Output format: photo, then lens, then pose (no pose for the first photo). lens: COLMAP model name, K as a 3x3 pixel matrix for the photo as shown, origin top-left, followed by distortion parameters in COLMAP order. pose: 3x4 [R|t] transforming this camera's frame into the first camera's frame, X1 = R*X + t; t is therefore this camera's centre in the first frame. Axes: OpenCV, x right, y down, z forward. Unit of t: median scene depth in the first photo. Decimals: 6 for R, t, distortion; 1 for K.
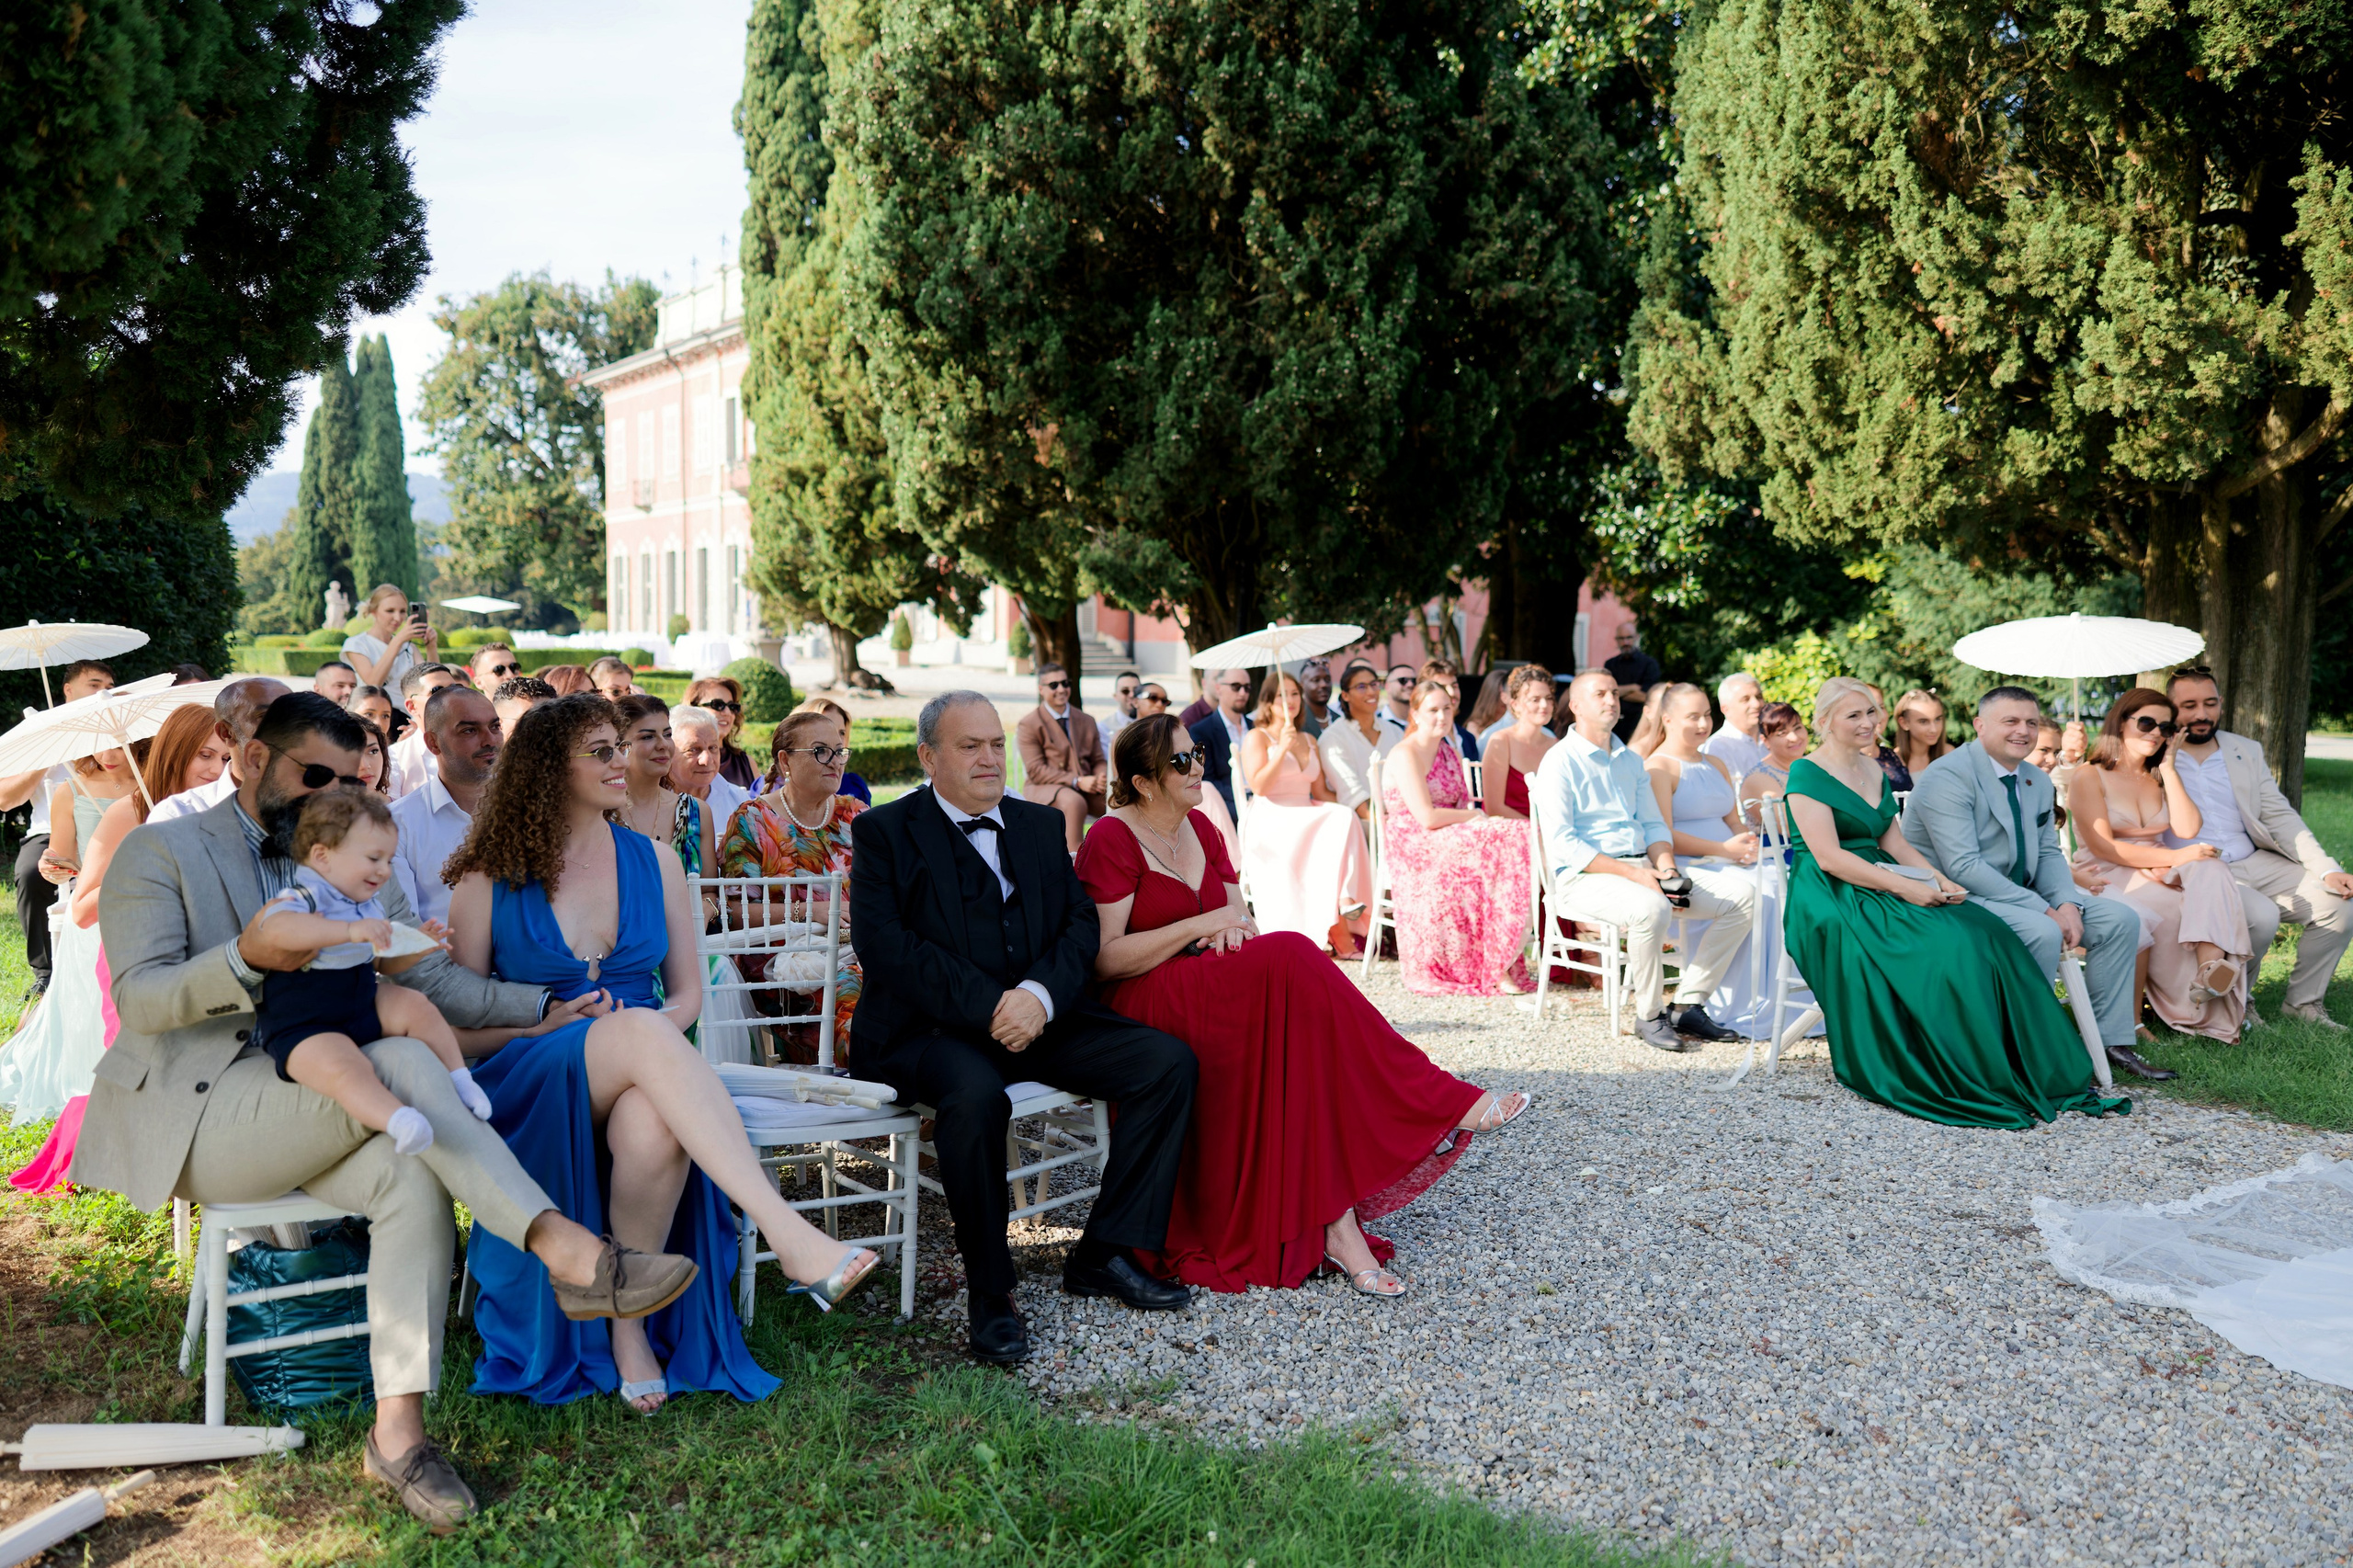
lens RADIAL K [[1871.5, 0, 1162.5], [0, 1871.5, 732.9], [0, 0, 1]] dist [0.001606, 0.005747]
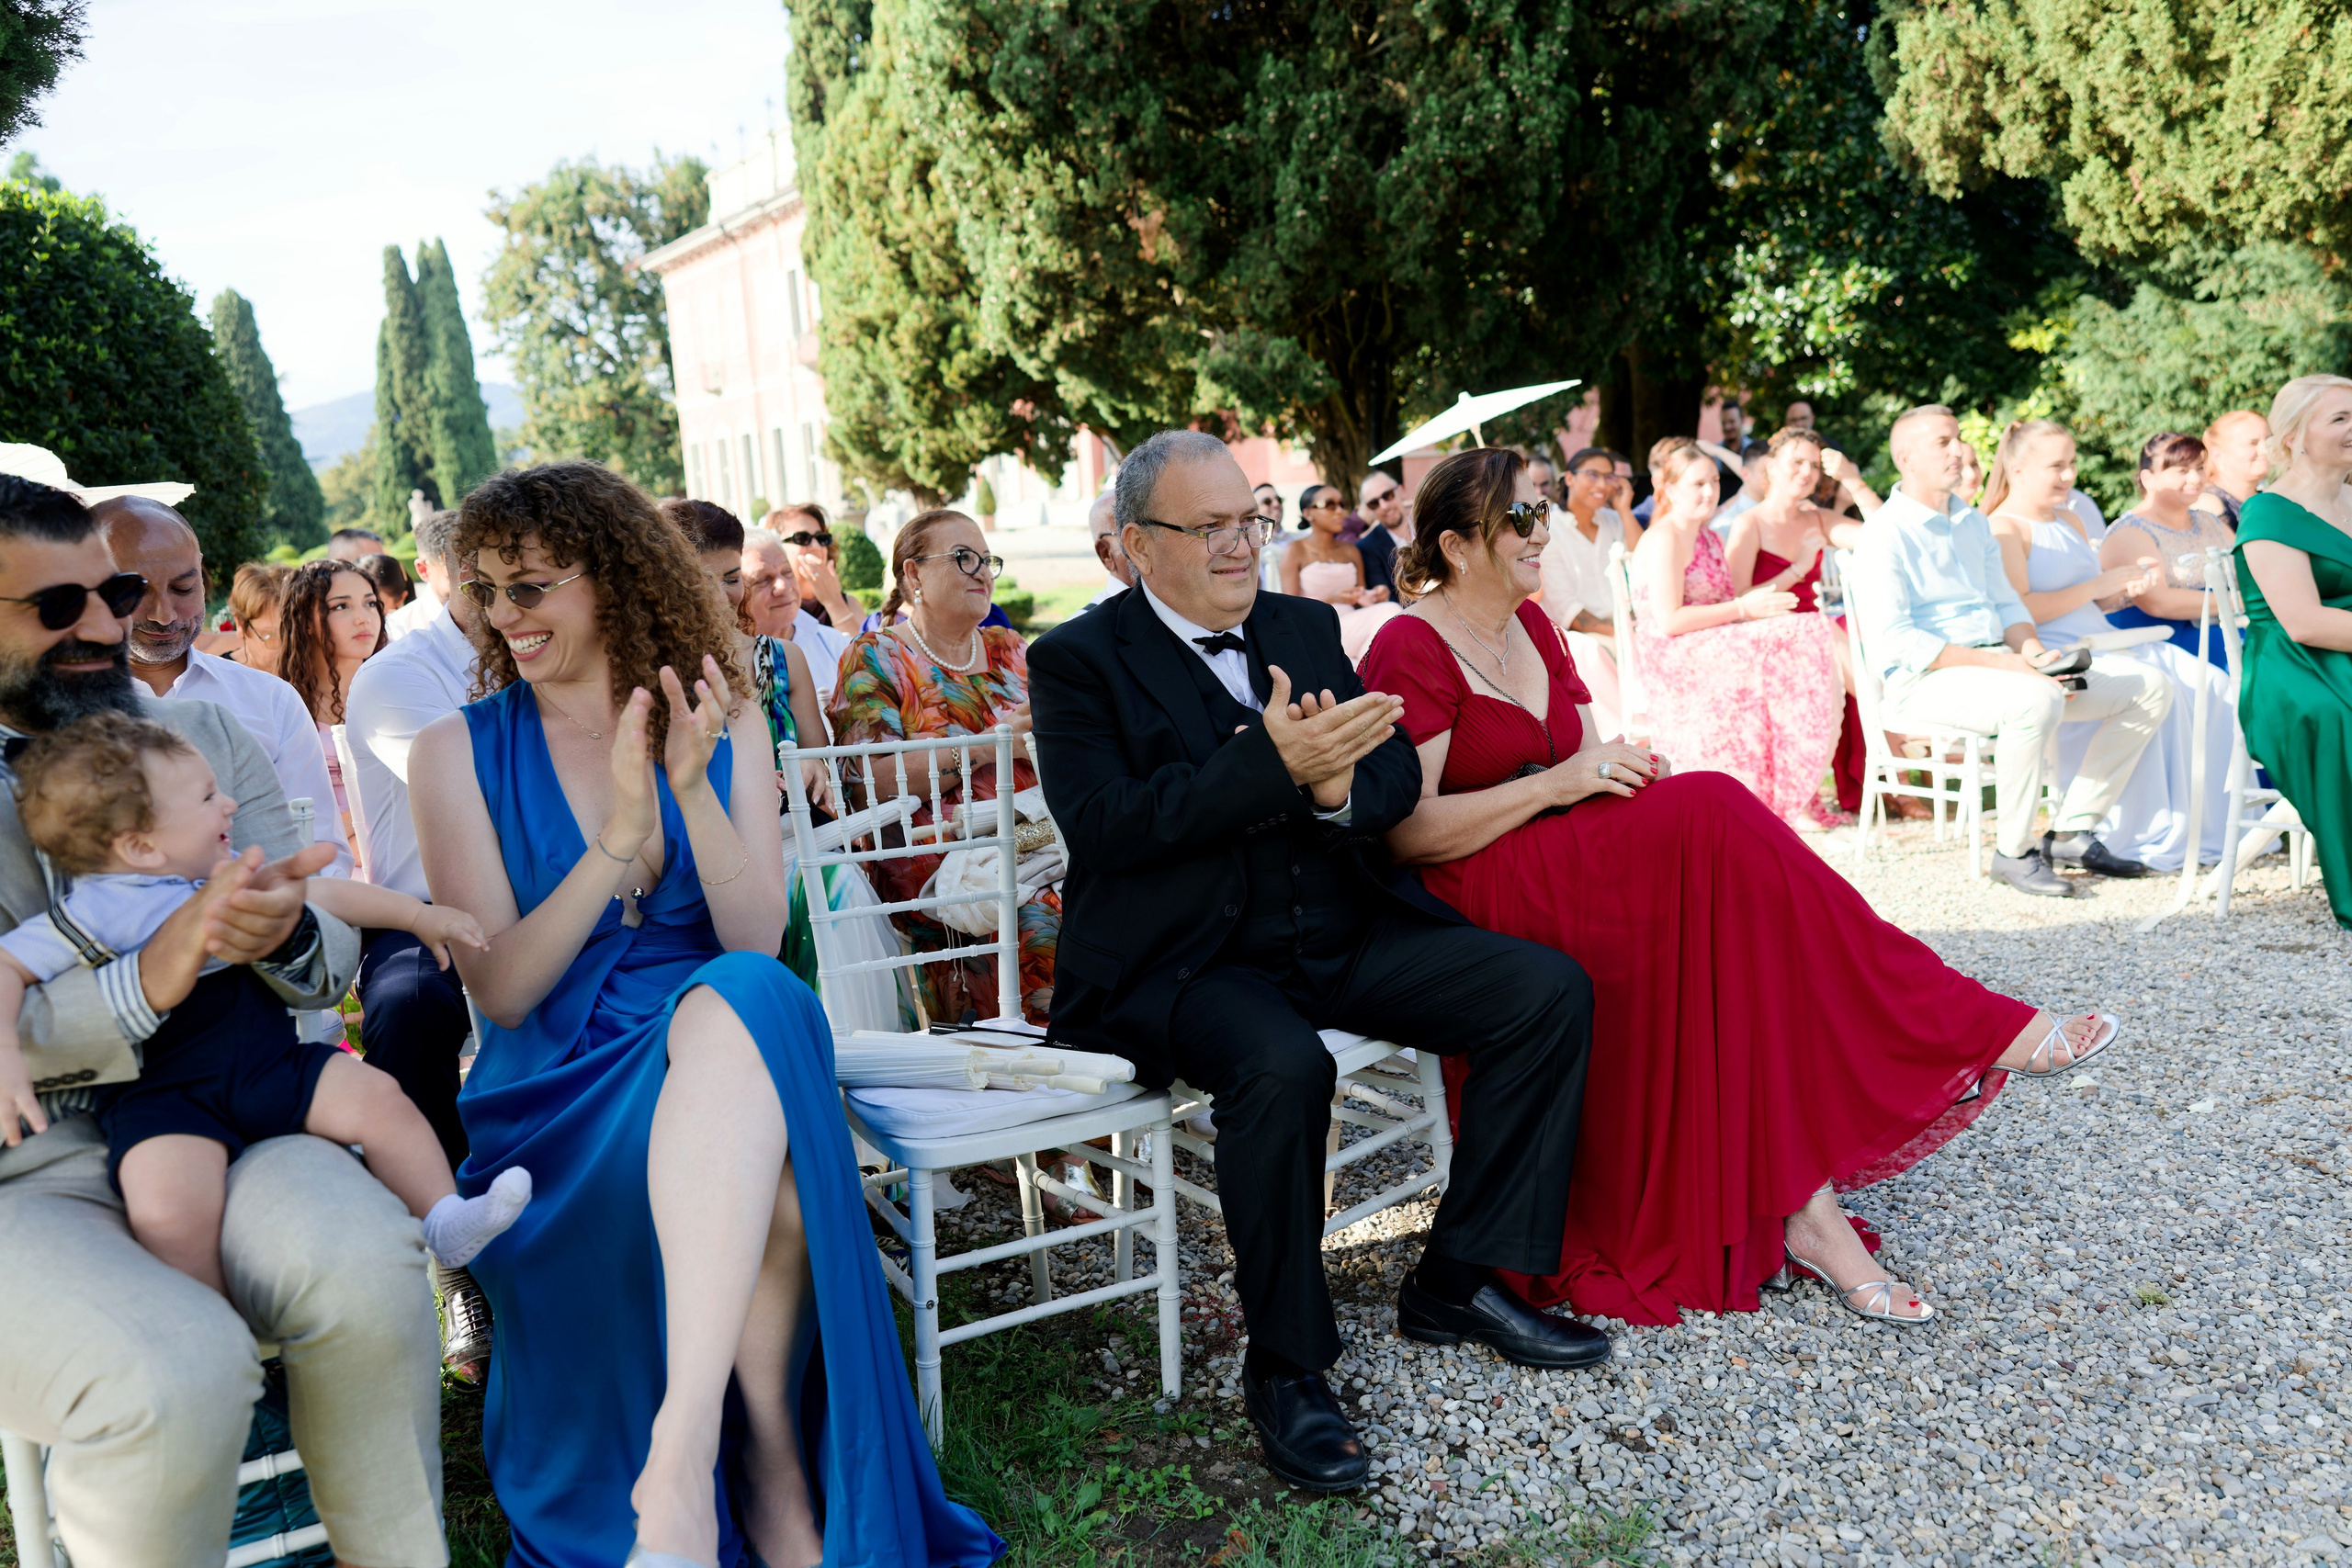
lens RADIAL K [[1870.7, 0, 1176.0], [0, 1870.7, 784.0], [0, 0, 1]] dist [0.006167, 0.001946]
pose [[0.996704, -0.066032, -0.047128, -0.026153], [0.070596, 0.992188, 0.102851, 0.009655], [0.039968, -0.105839, 0.993580, 0.108495]]
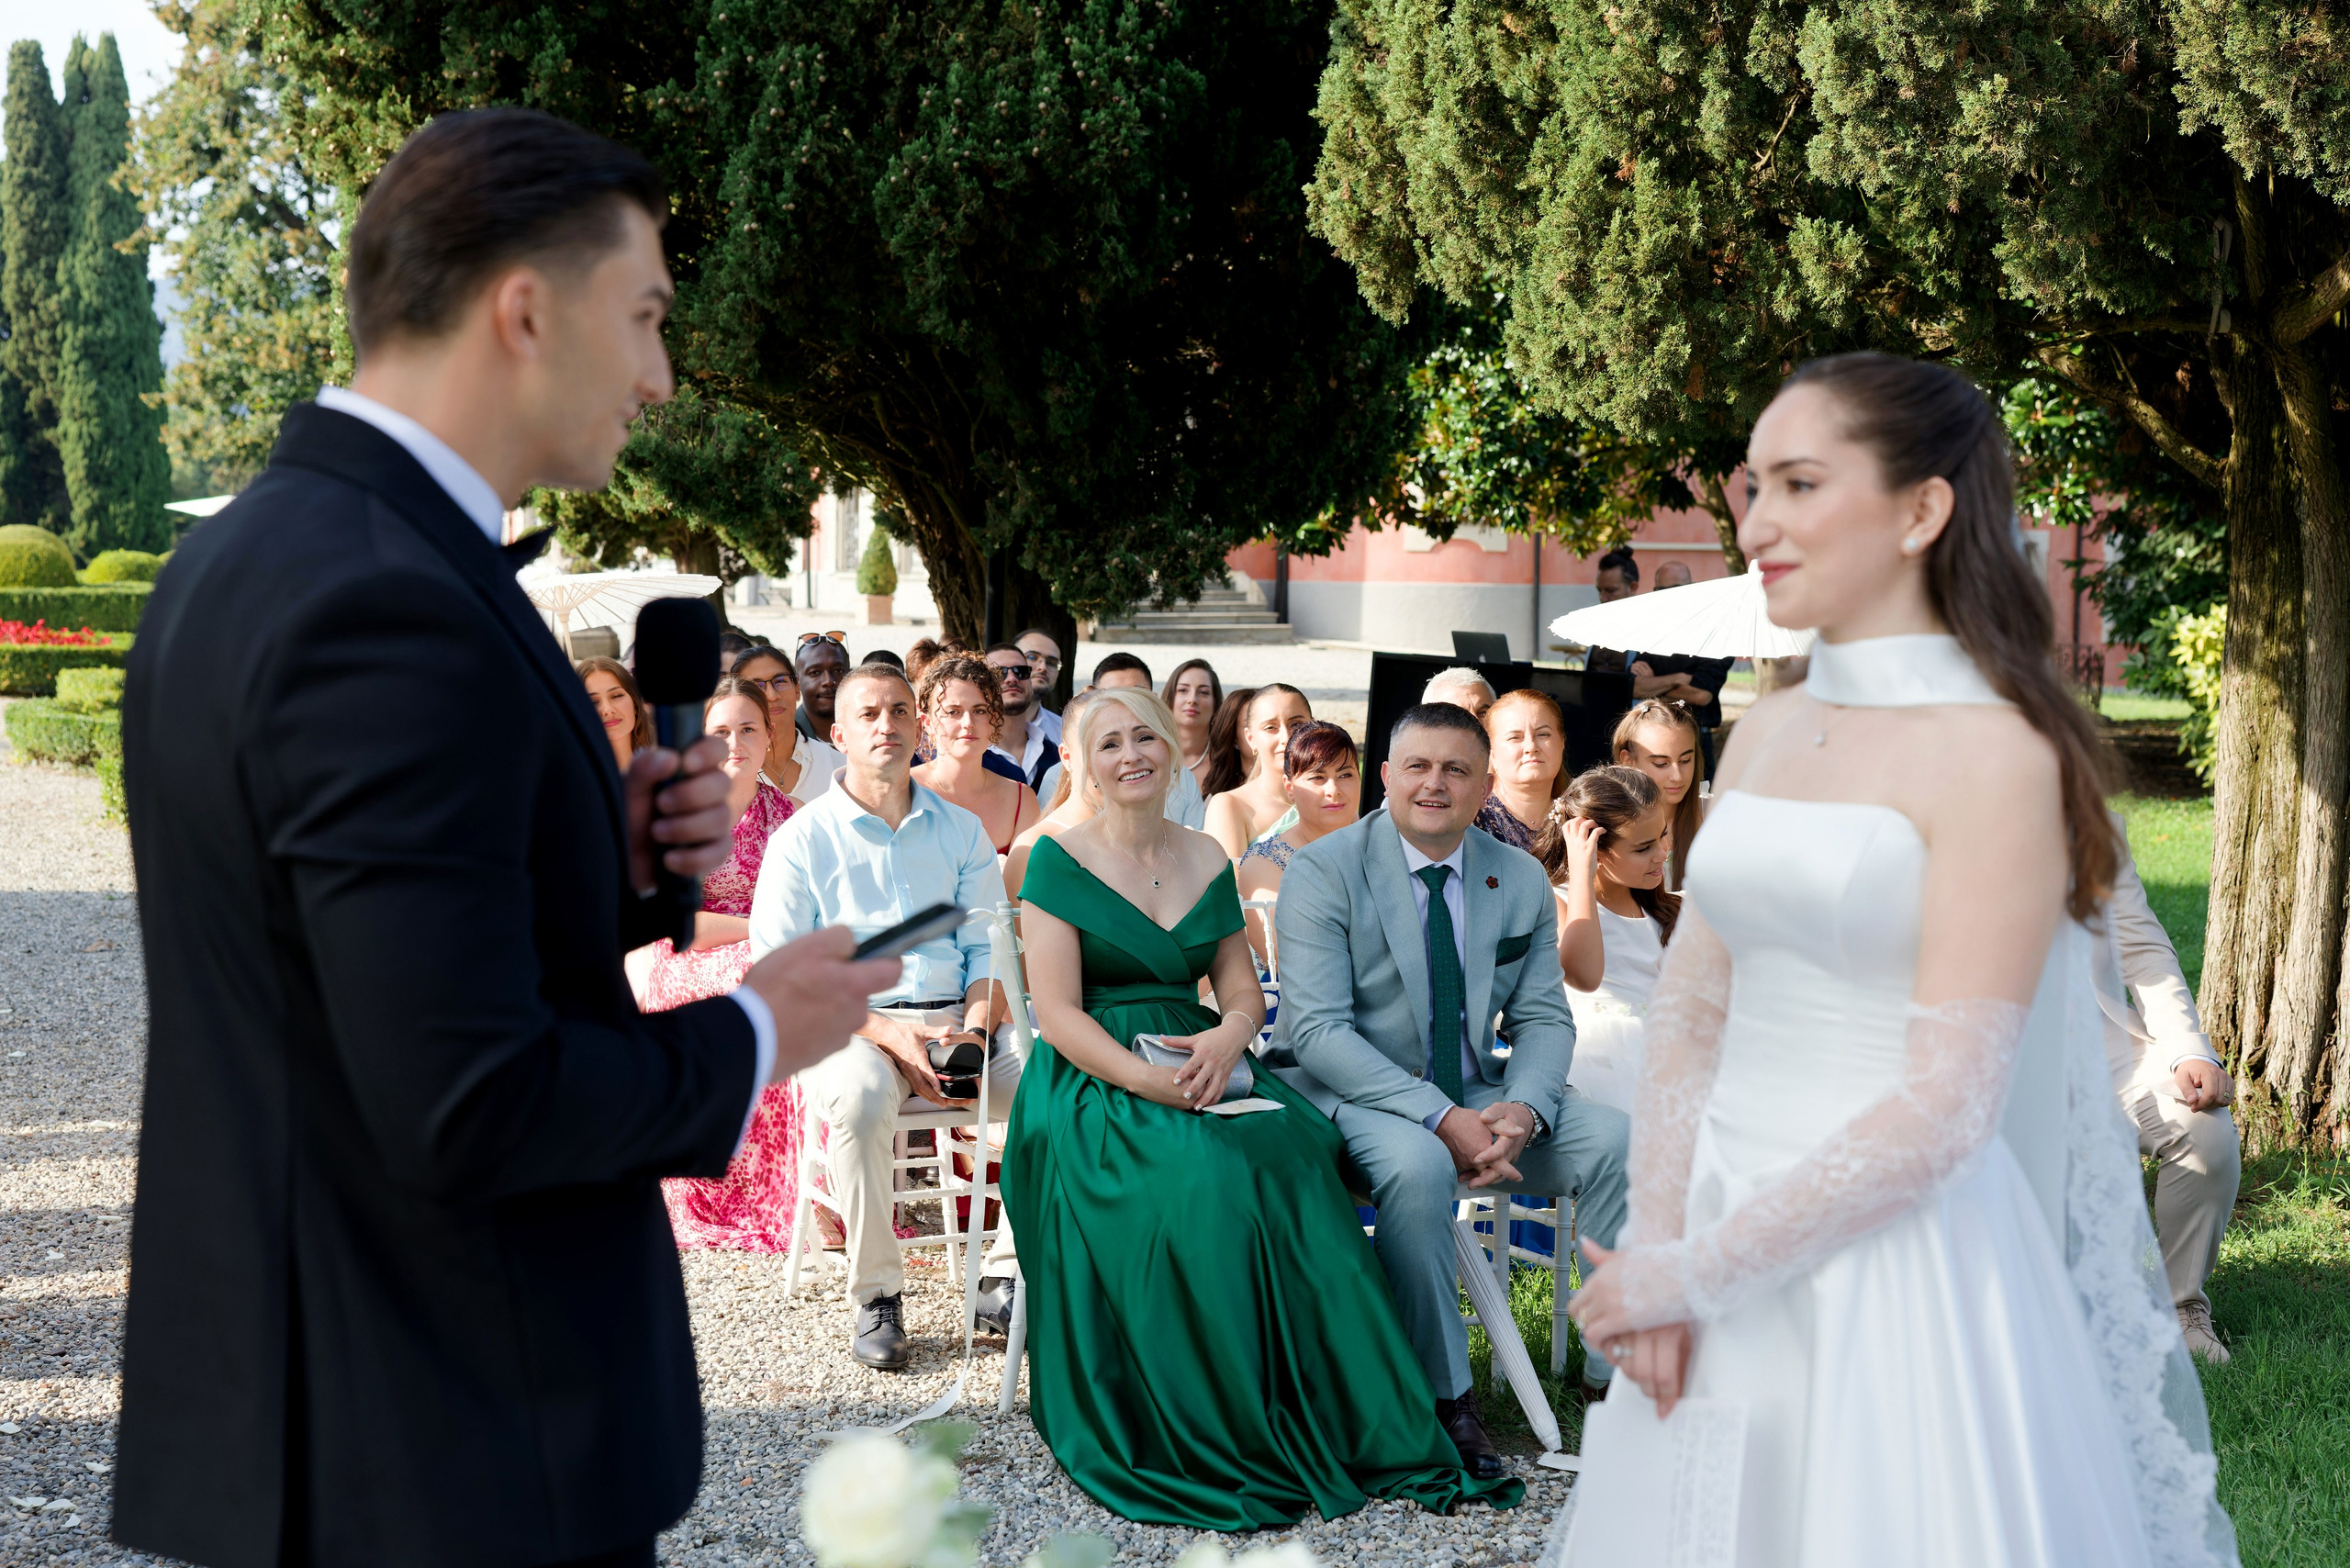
lens RADIAL K [[3341.3, 0, 1175.0], [0, 3341.3, 784.0], [0, 0, 1]] dist [0.003973, 0.103654]
pose [[0.996670, 0.010430, -0.080870, 0.206440], [-0.009412, 0.999872, 0.012961, -0.006133], [0.080995, -0.012157, 0.996640, 0.017355]]
